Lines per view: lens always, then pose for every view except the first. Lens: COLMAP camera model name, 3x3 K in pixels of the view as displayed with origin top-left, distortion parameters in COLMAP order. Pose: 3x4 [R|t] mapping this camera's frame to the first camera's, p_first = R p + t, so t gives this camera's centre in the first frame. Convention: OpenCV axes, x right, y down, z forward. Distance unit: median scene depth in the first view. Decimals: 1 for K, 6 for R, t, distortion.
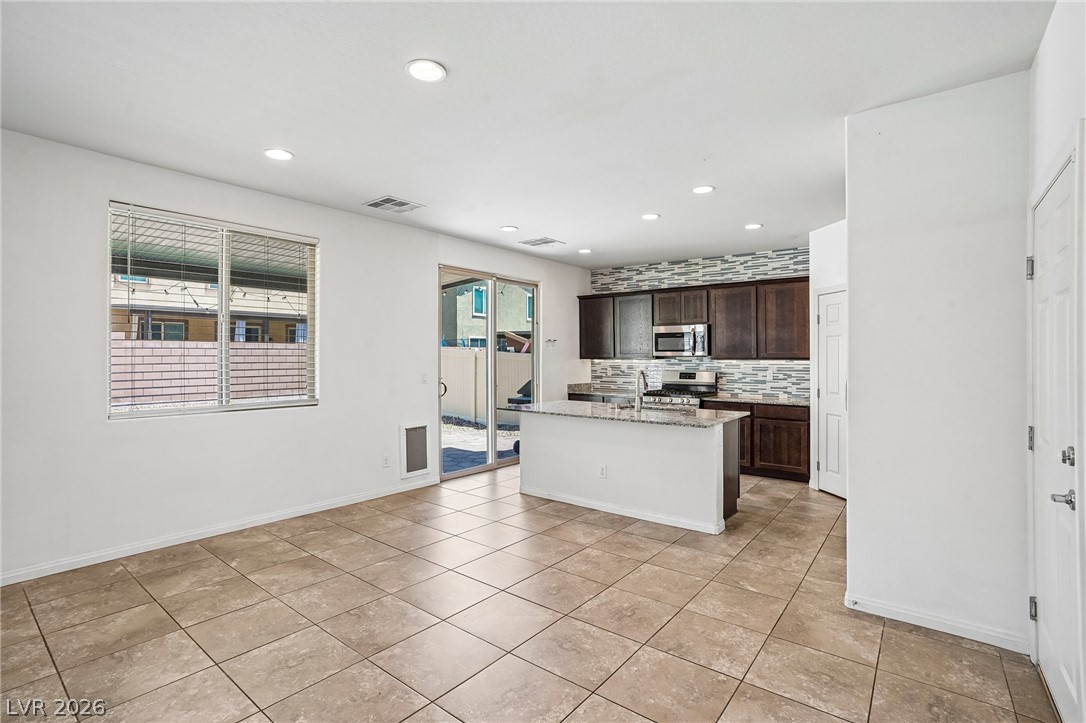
lens RADIAL K [[506.0, 0, 545.8], [0, 506.0, 351.8], [0, 0, 1]] dist [-0.063651, 0.026796]
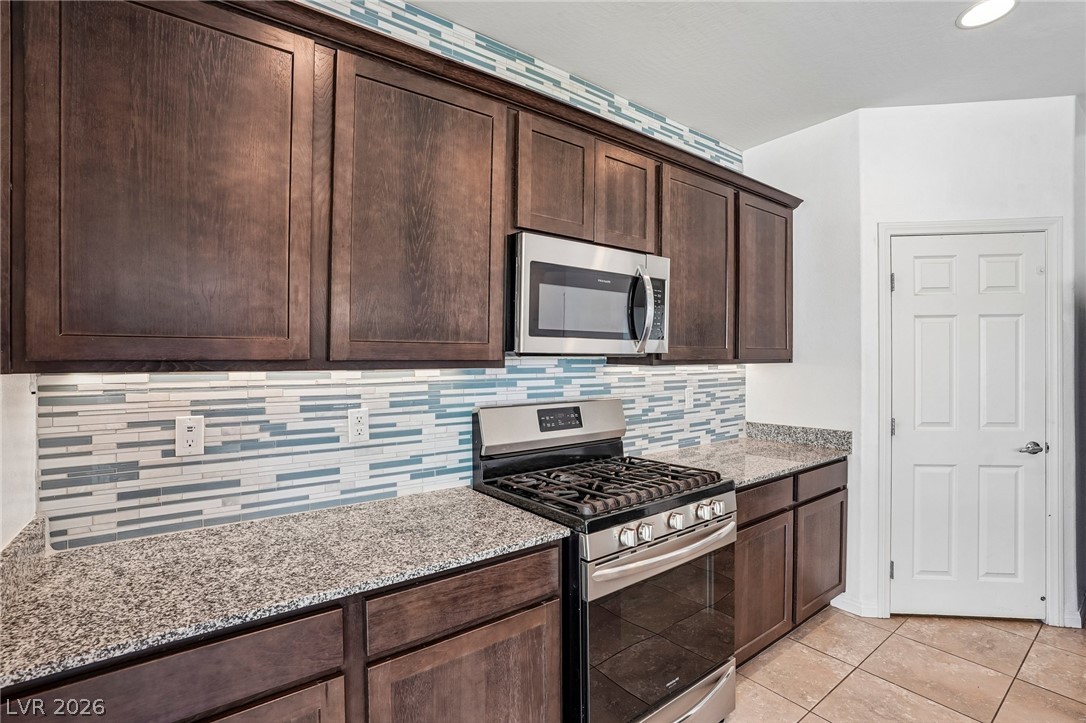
lens RADIAL K [[498.0, 0, 542.0], [0, 498.0, 358.9], [0, 0, 1]] dist [-0.069739, 0.024520]
pose [[0.273350, 0.001455, 0.961914, -0.018086], [-0.004340, 0.999991, -0.000279, 0.011560], [-0.961905, -0.004098, 0.273353, 0.979852]]
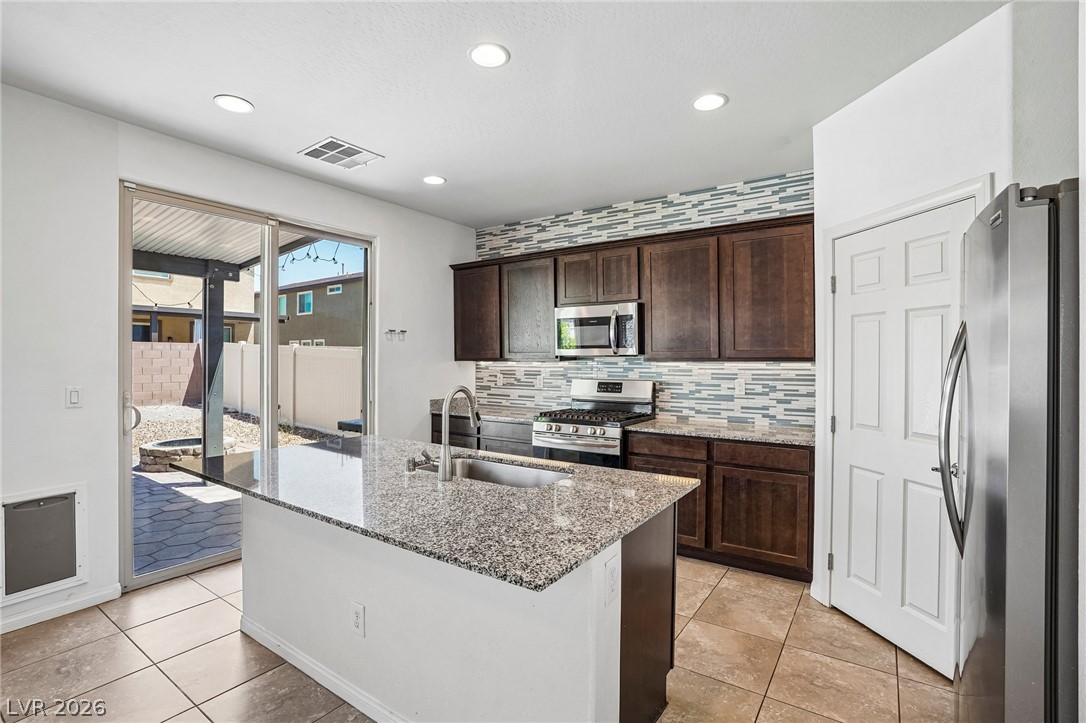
lens RADIAL K [[498.0, 0, 542.0], [0, 498.0, 358.9], [0, 0, 1]] dist [-0.069739, 0.024520]
pose [[0.998333, -0.000400, 0.057718, 0.170717], [-0.000142, 0.999956, 0.009378, 0.006751], [-0.057720, -0.009371, 0.998289, 0.409190]]
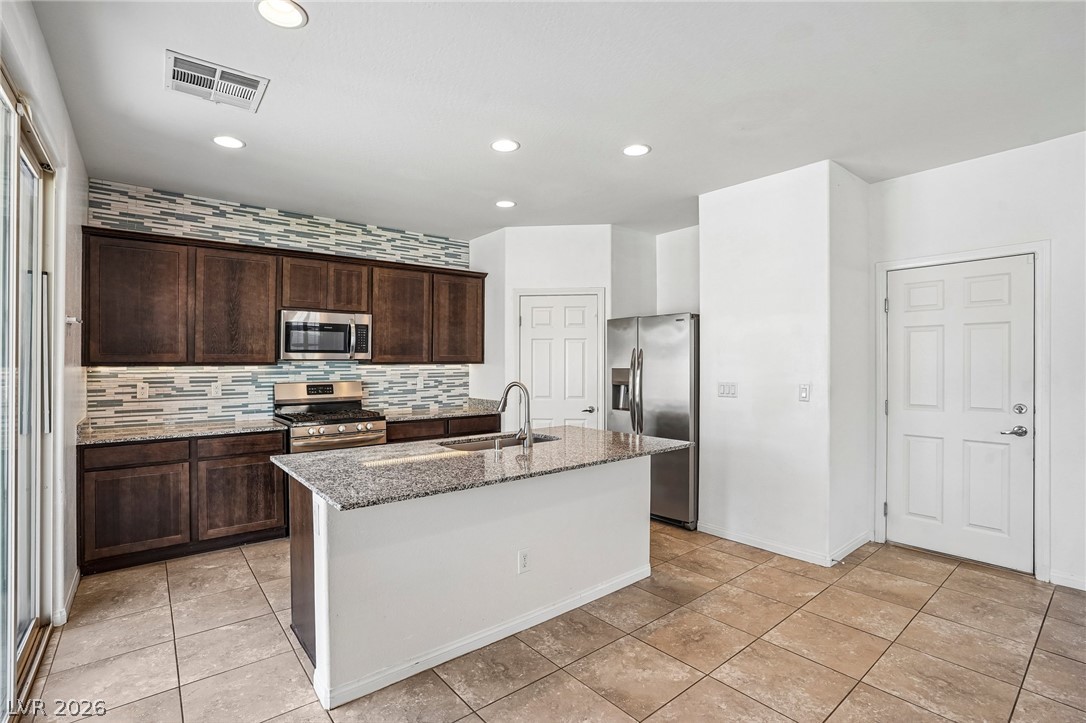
lens RADIAL K [[498.0, 0, 542.0], [0, 498.0, 358.9], [0, 0, 1]] dist [-0.069739, 0.024520]
pose [[0.233589, 0.003087, 0.972331, -0.296760], [-0.007042, 0.999974, -0.001483, 0.006466], [-0.972310, -0.006501, 0.233604, 0.596025]]
